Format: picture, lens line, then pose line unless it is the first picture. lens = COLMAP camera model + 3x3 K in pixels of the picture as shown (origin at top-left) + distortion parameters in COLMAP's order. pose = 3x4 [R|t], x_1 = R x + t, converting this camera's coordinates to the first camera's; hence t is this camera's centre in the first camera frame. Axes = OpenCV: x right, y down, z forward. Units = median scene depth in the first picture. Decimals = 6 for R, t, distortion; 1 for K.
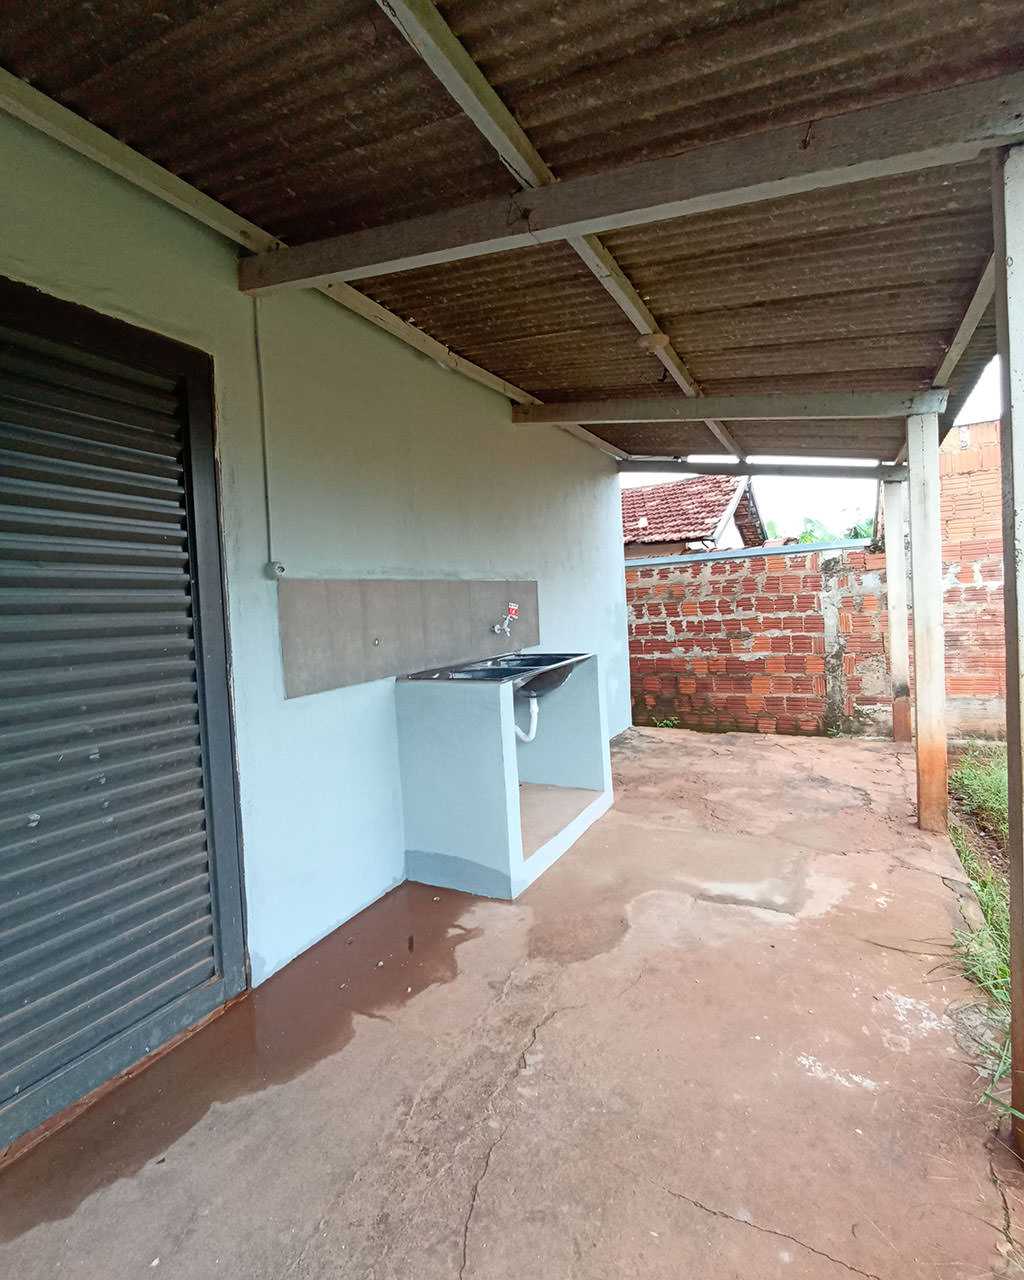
lens RADIAL K [[636.8, 0, 512.8], [0, 636.8, 628.6], [0, 0, 1]] dist [-0.004214, -0.000261]
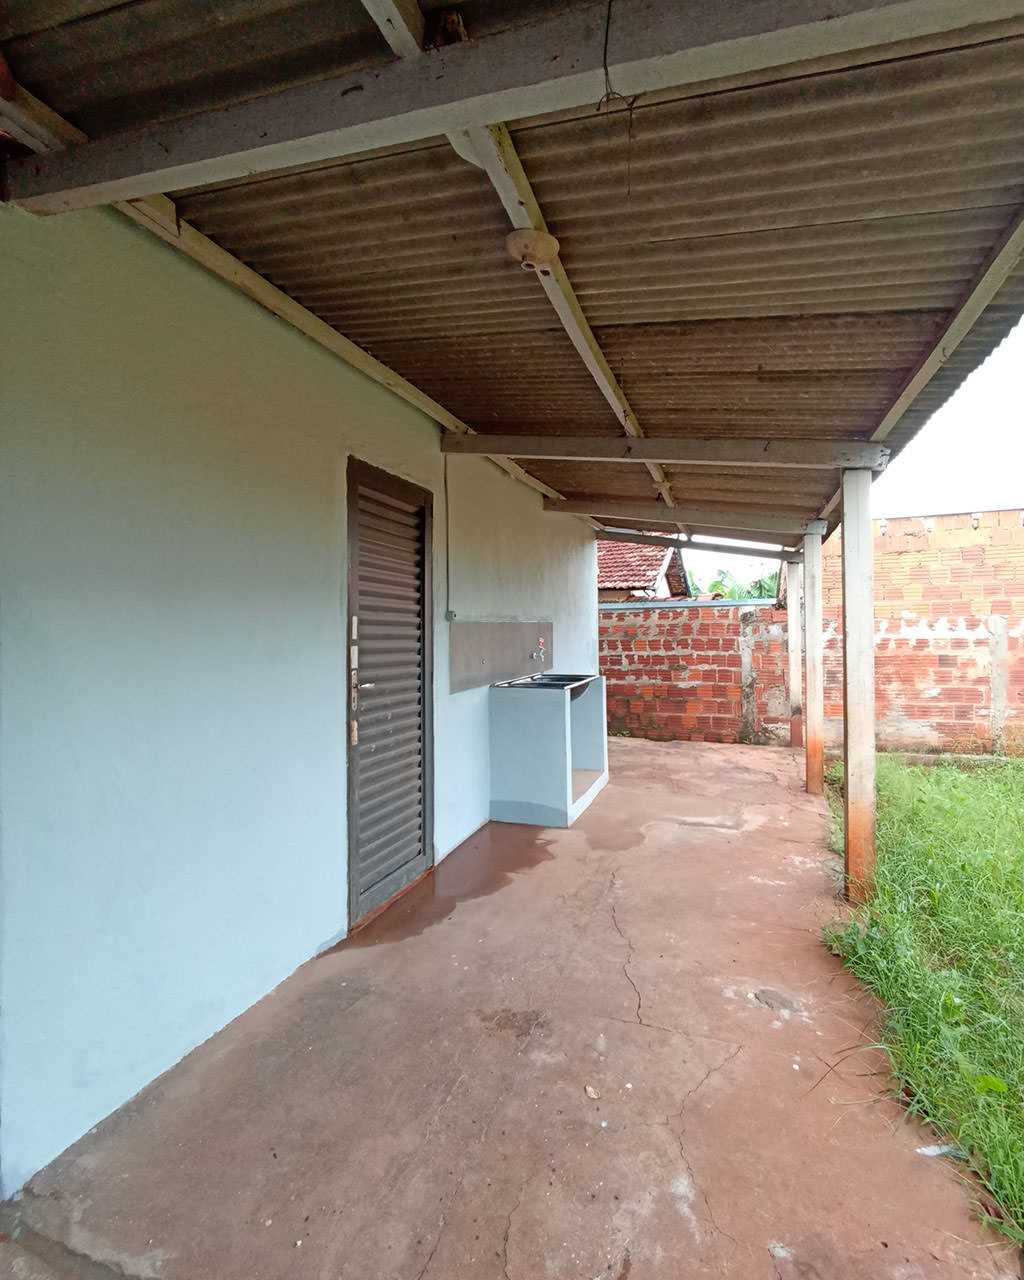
lens RADIAL K [[636.8, 0, 512.8], [0, 636.8, 628.6], [0, 0, 1]] dist [-0.004214, -0.000261]
pose [[0.990440, 0.043471, 0.130913, -0.184071], [-0.037629, 0.998196, -0.046775, 0.005461], [-0.132710, 0.041402, 0.990290, -0.289181]]
